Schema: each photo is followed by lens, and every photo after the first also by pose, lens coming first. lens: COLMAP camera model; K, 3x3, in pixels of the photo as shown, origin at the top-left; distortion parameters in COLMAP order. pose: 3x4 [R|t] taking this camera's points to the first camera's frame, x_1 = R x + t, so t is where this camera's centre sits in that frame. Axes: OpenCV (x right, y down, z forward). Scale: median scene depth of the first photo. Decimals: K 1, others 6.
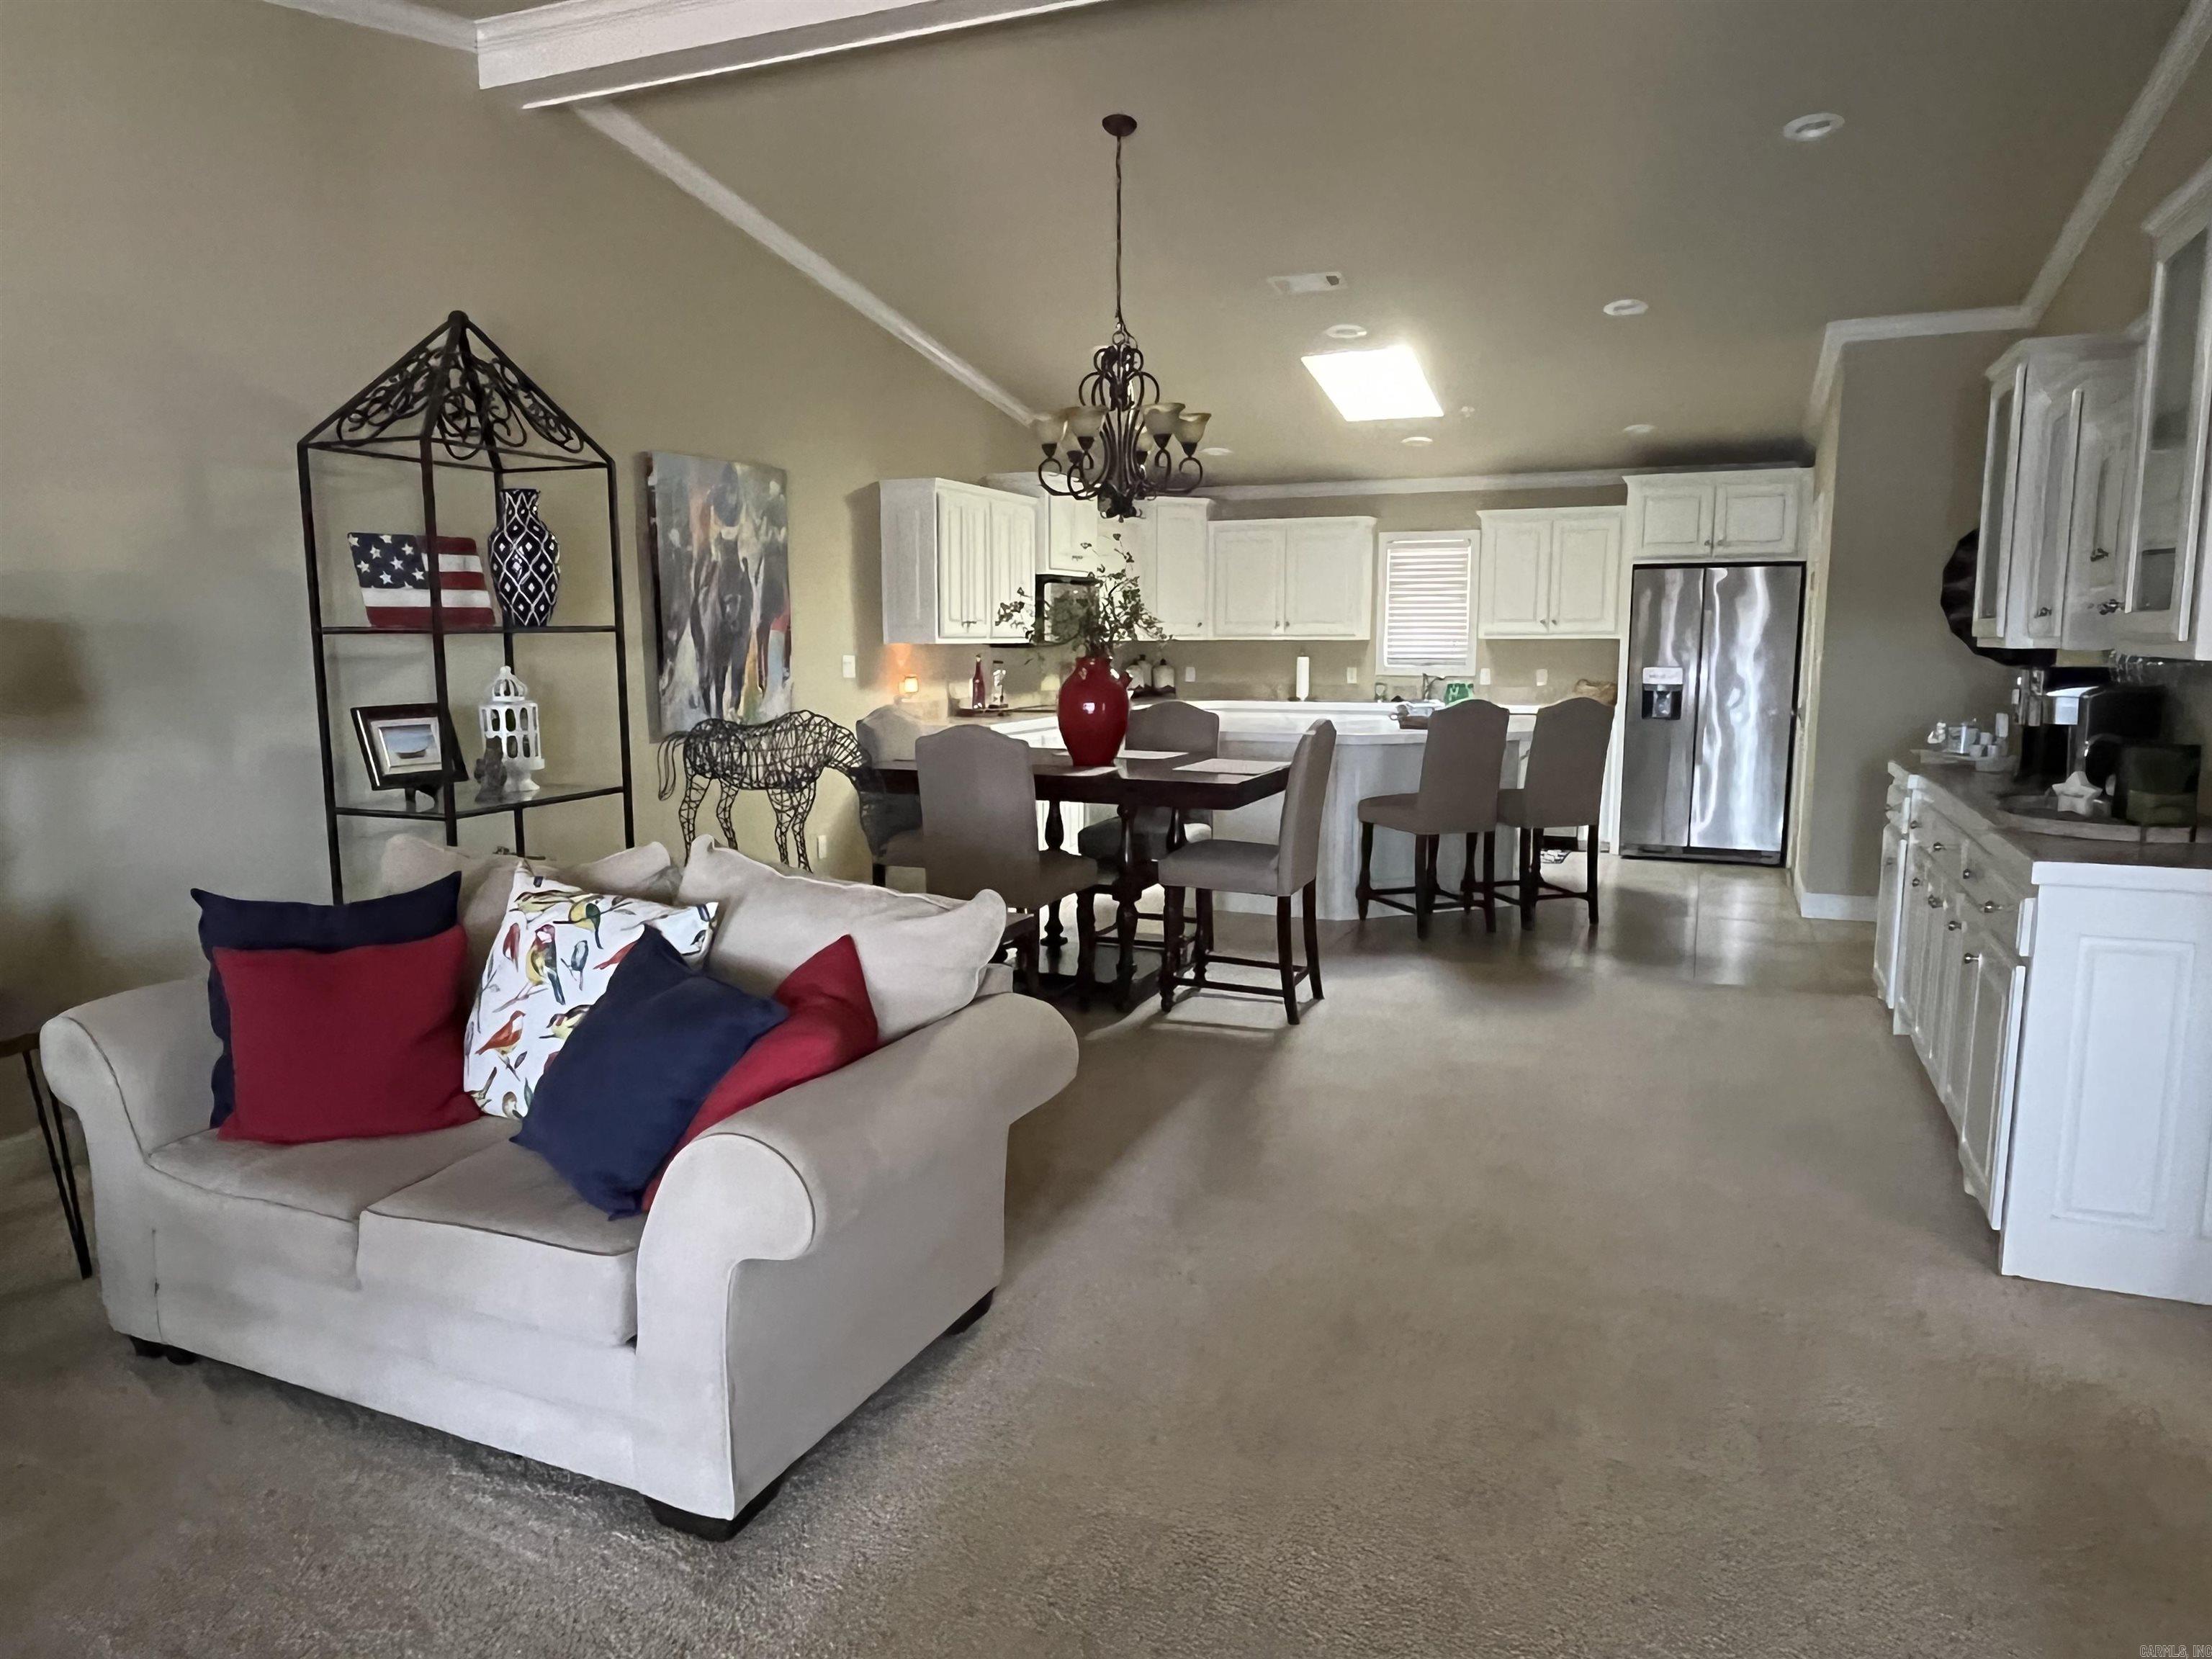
lens RADIAL K [[1427.5, 0, 1106.0], [0, 1427.5, 829.5], [0, 0, 1]] dist [0.006979, 0.001374]
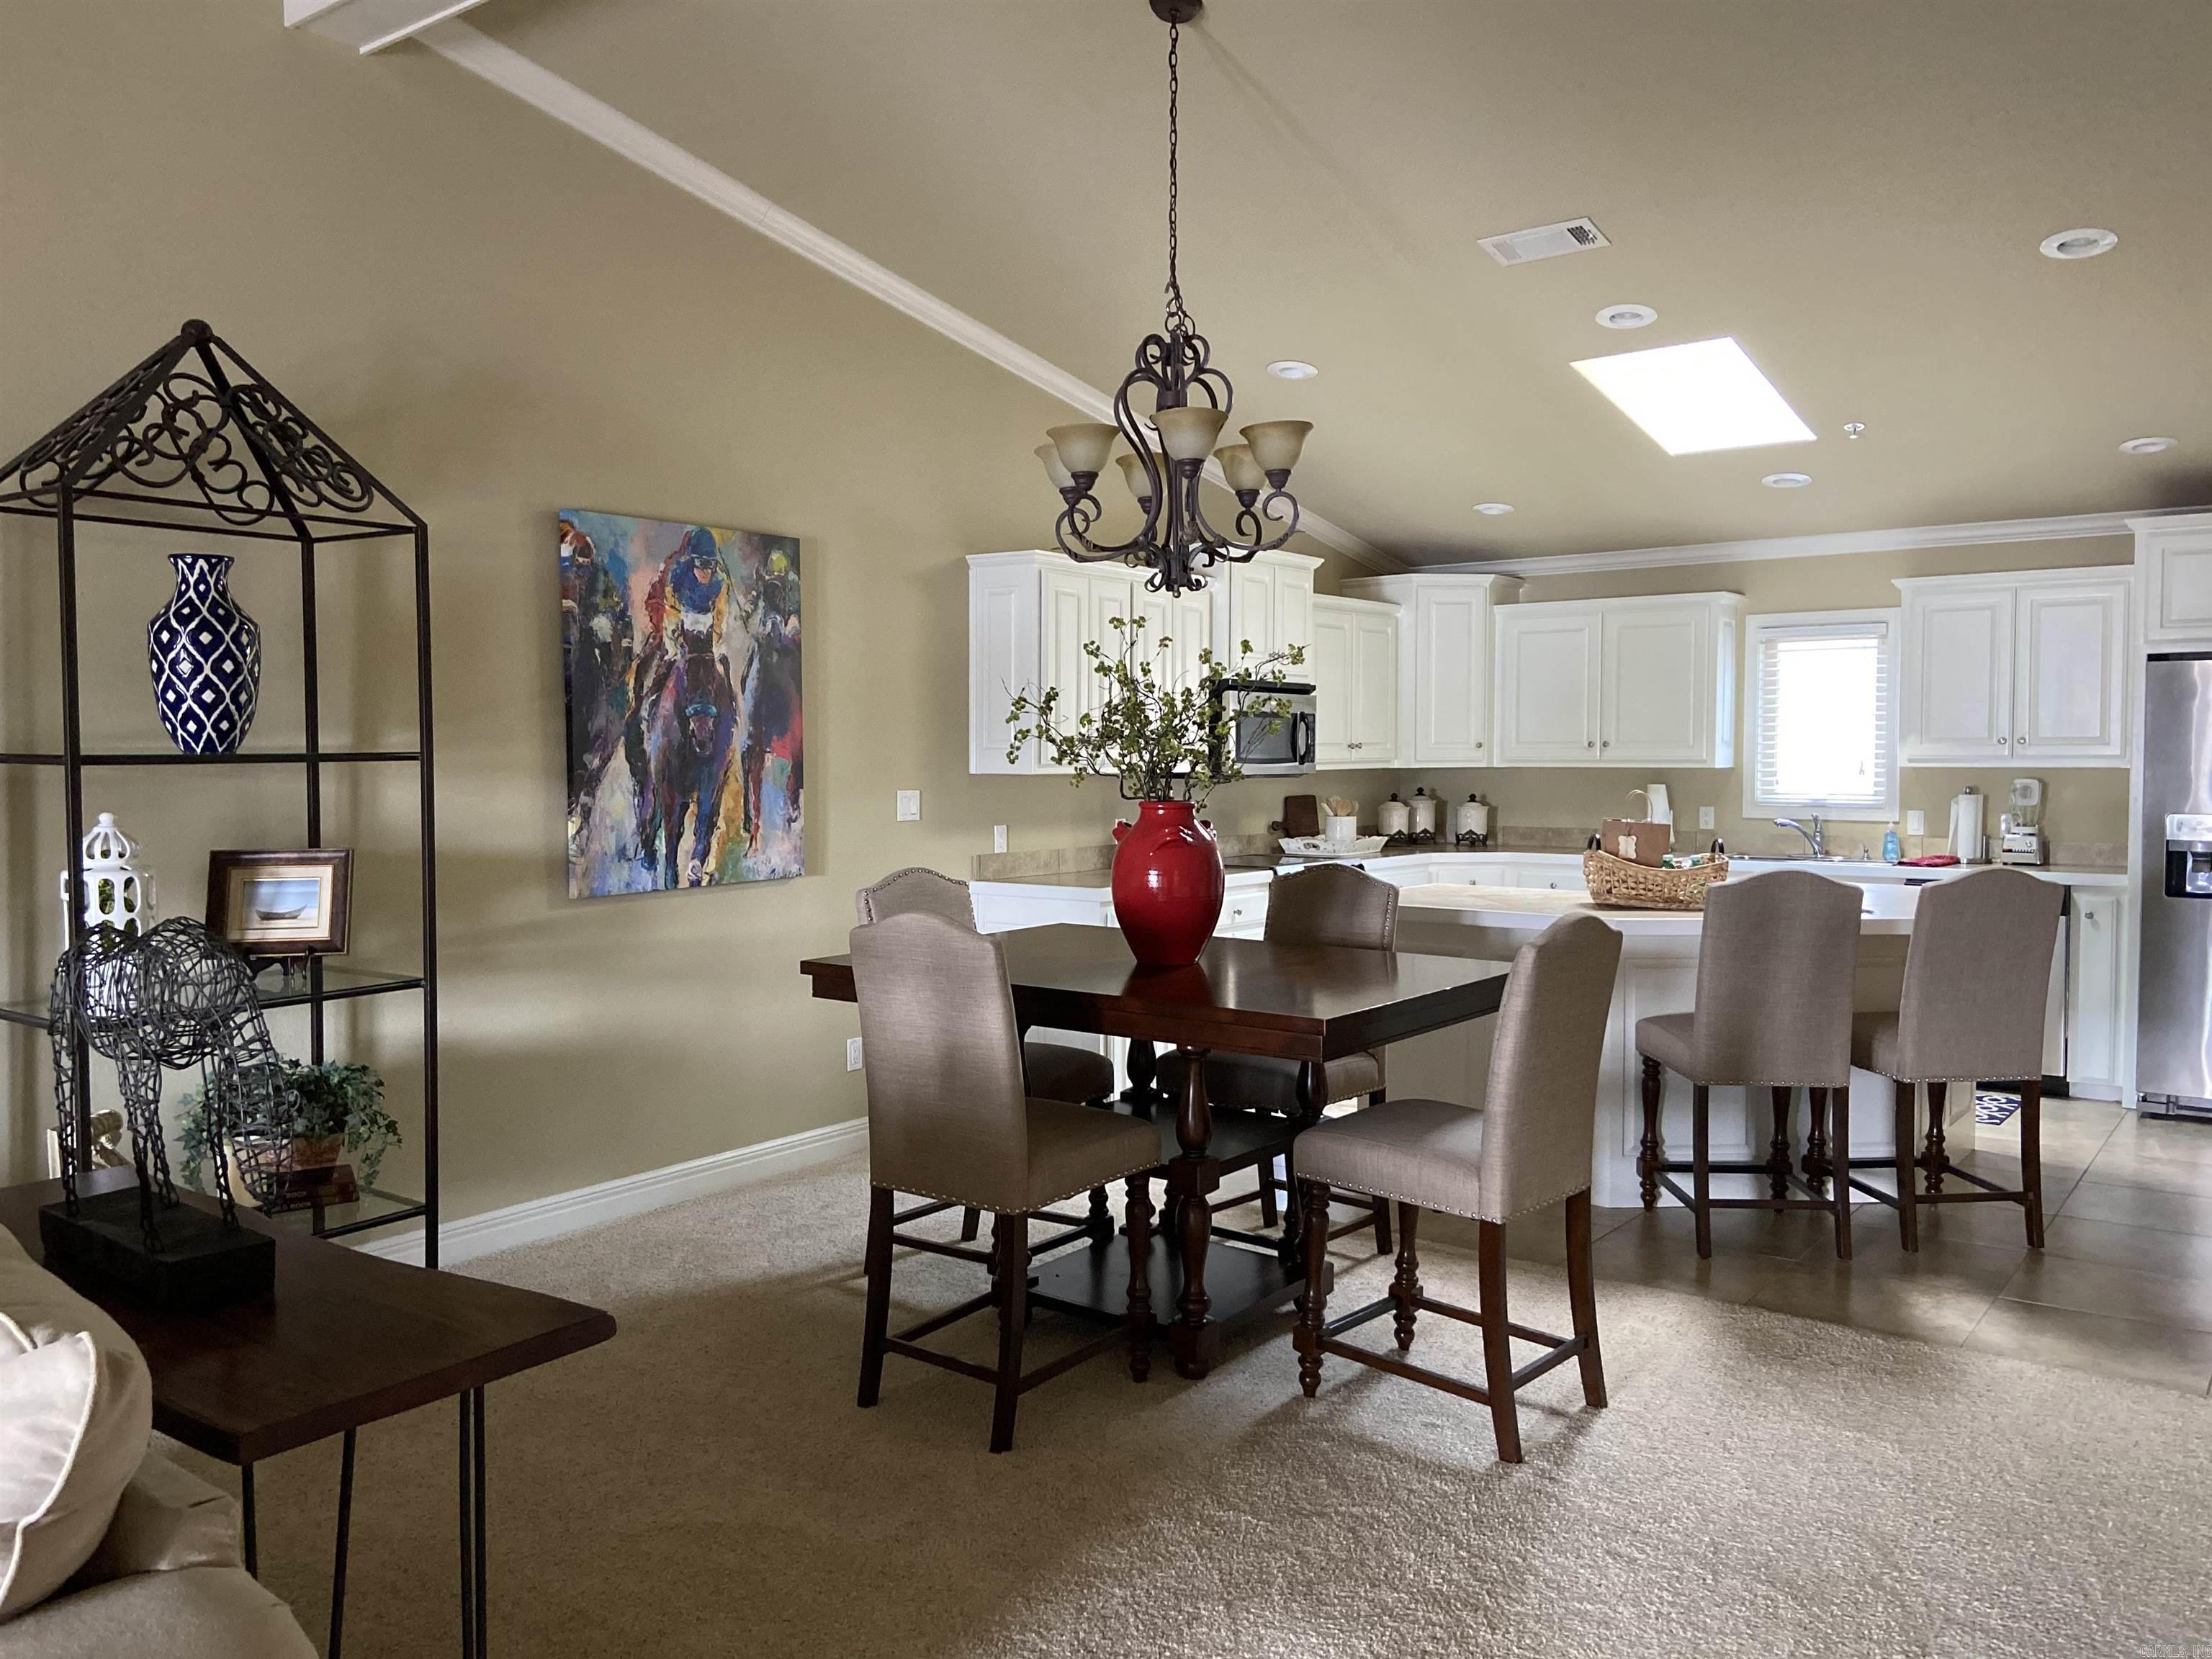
lens RADIAL K [[1652.9, 0, 1096.7], [0, 1652.9, 799.7], [0, 0, 1]] dist [0.102740, -0.148199]
pose [[0.968459, 0.012666, -0.248849, 0.148330], [-0.038684, 0.994241, -0.099944, -0.040465], [0.246150, 0.106419, 0.963372, 0.241095]]
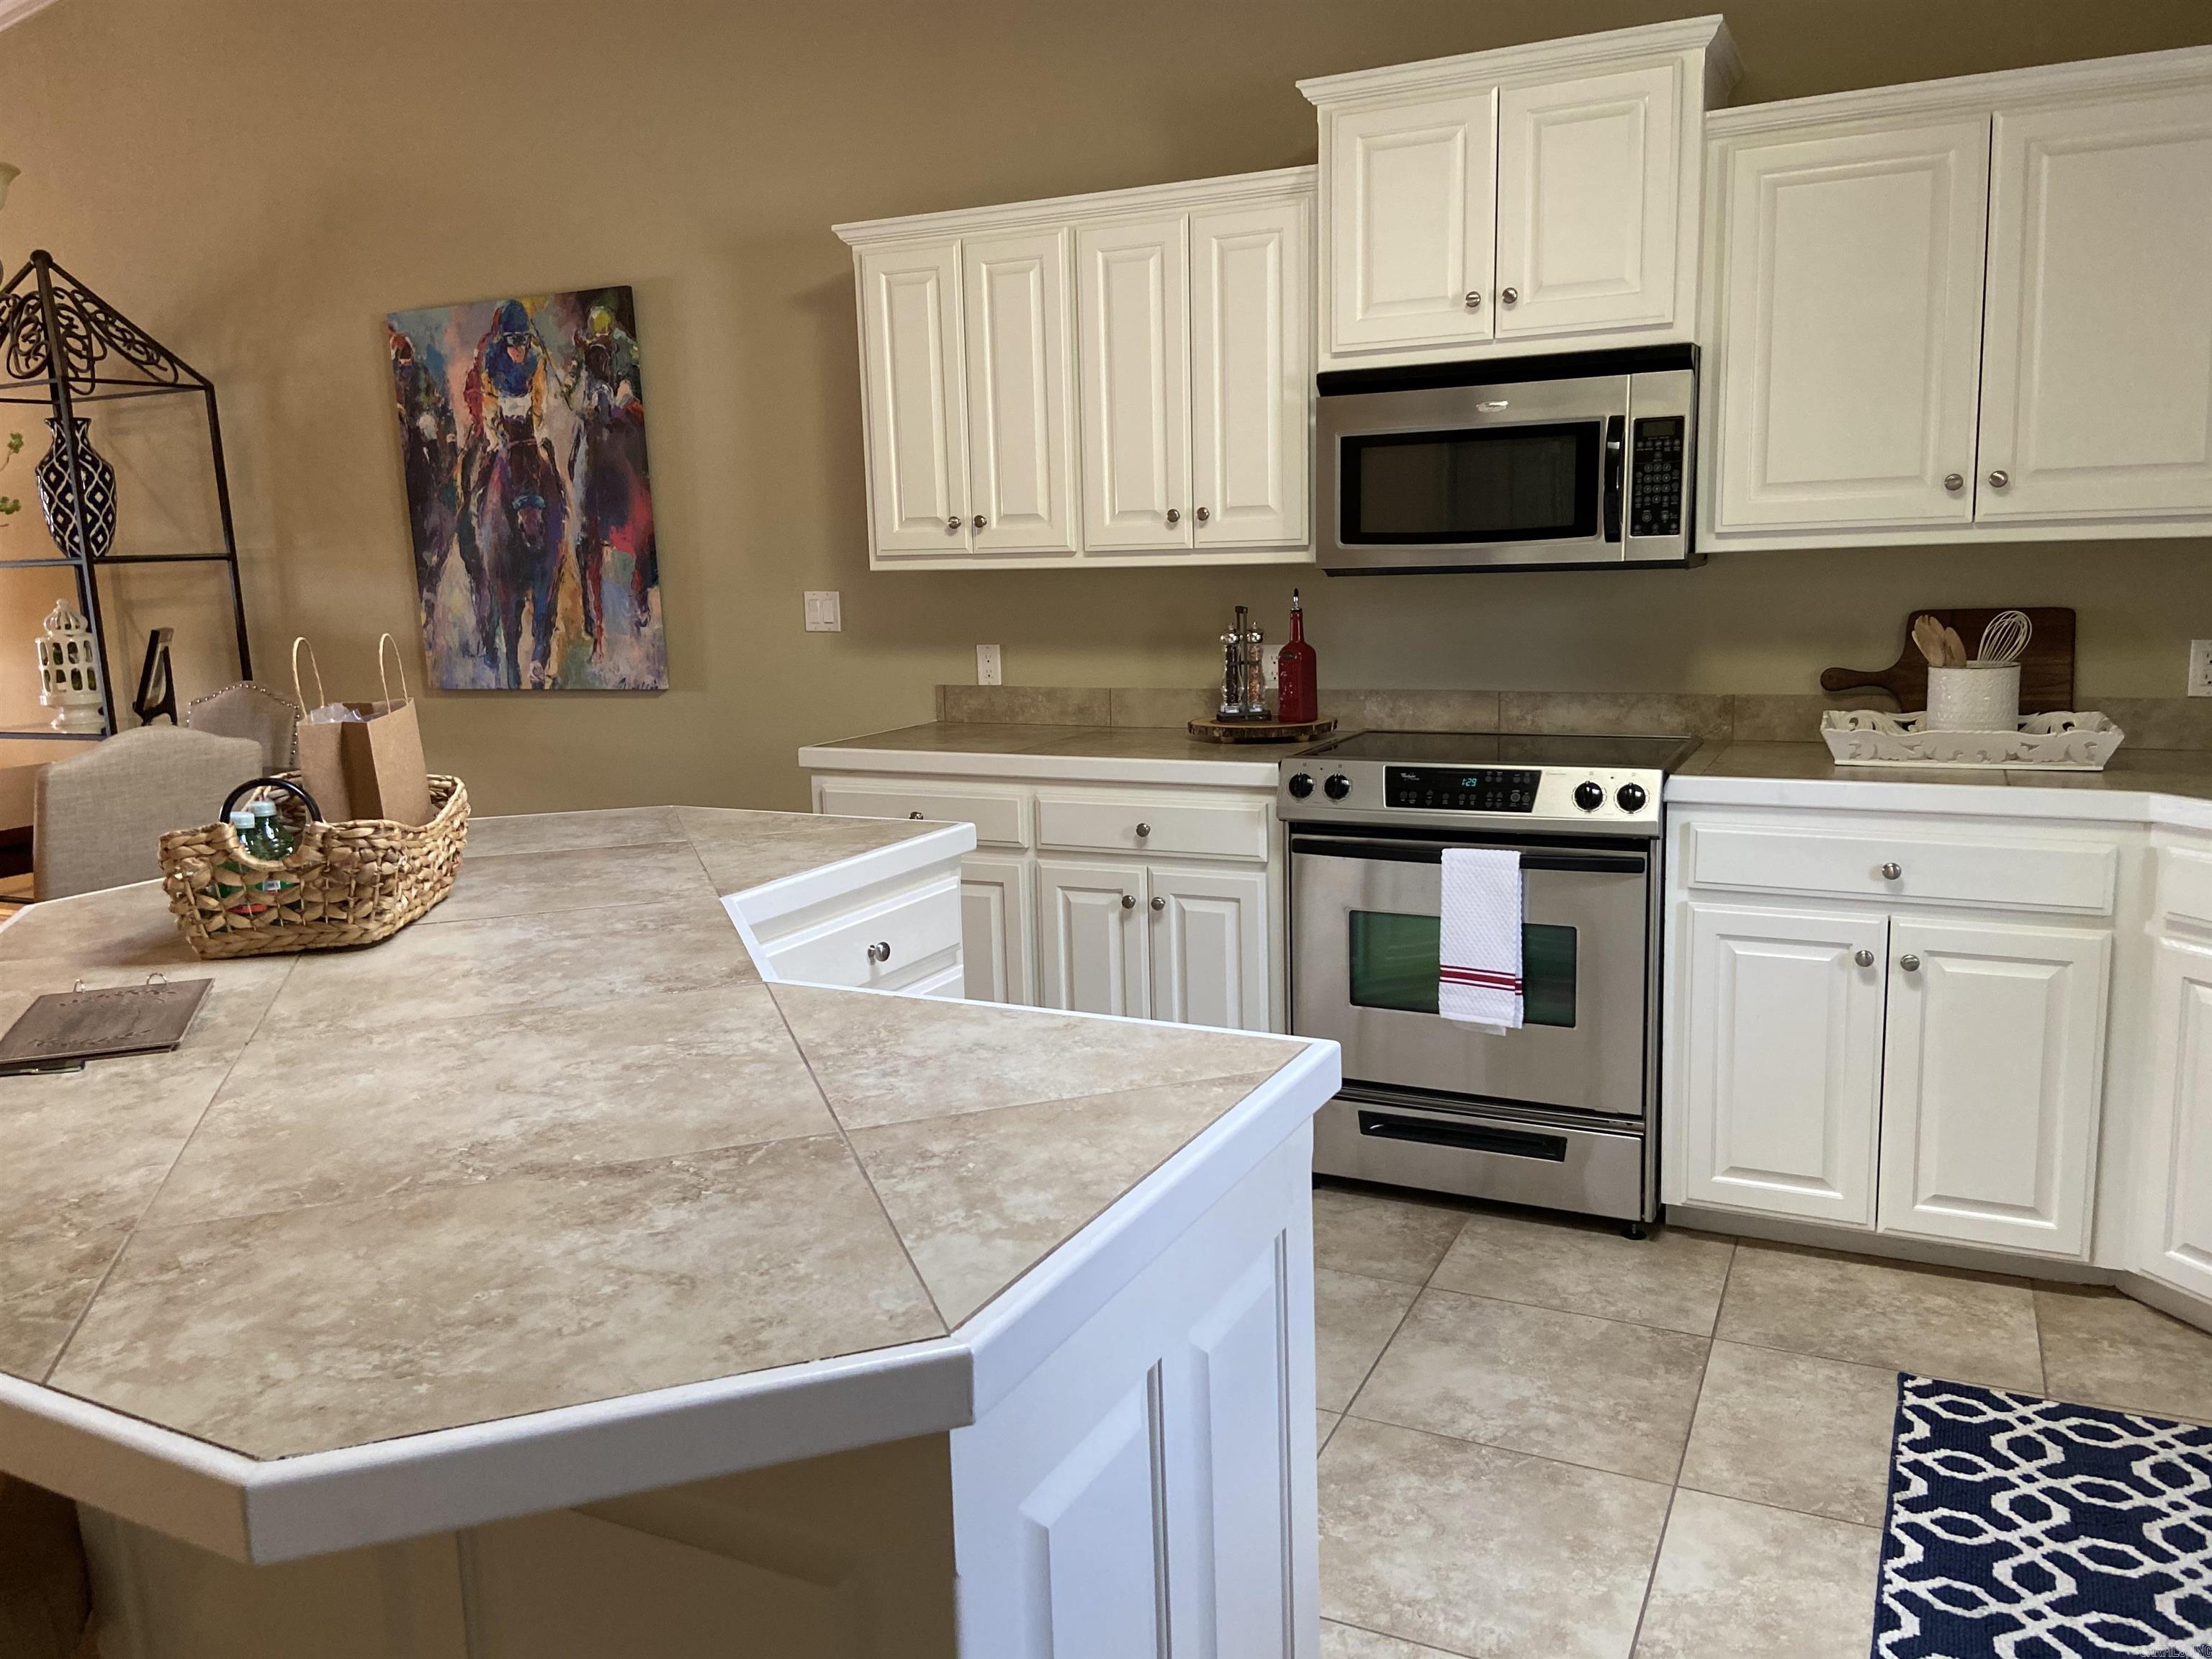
lens RADIAL K [[1652.9, 0, 1096.7], [0, 1652.9, 799.7], [0, 0, 1]] dist [0.102740, -0.148199]
pose [[-0.046353, 0.151453, -0.987377, 0.548619], [-0.111886, 0.981433, 0.155794, -0.180361], [0.992639, 0.117695, -0.028547, 1.331713]]
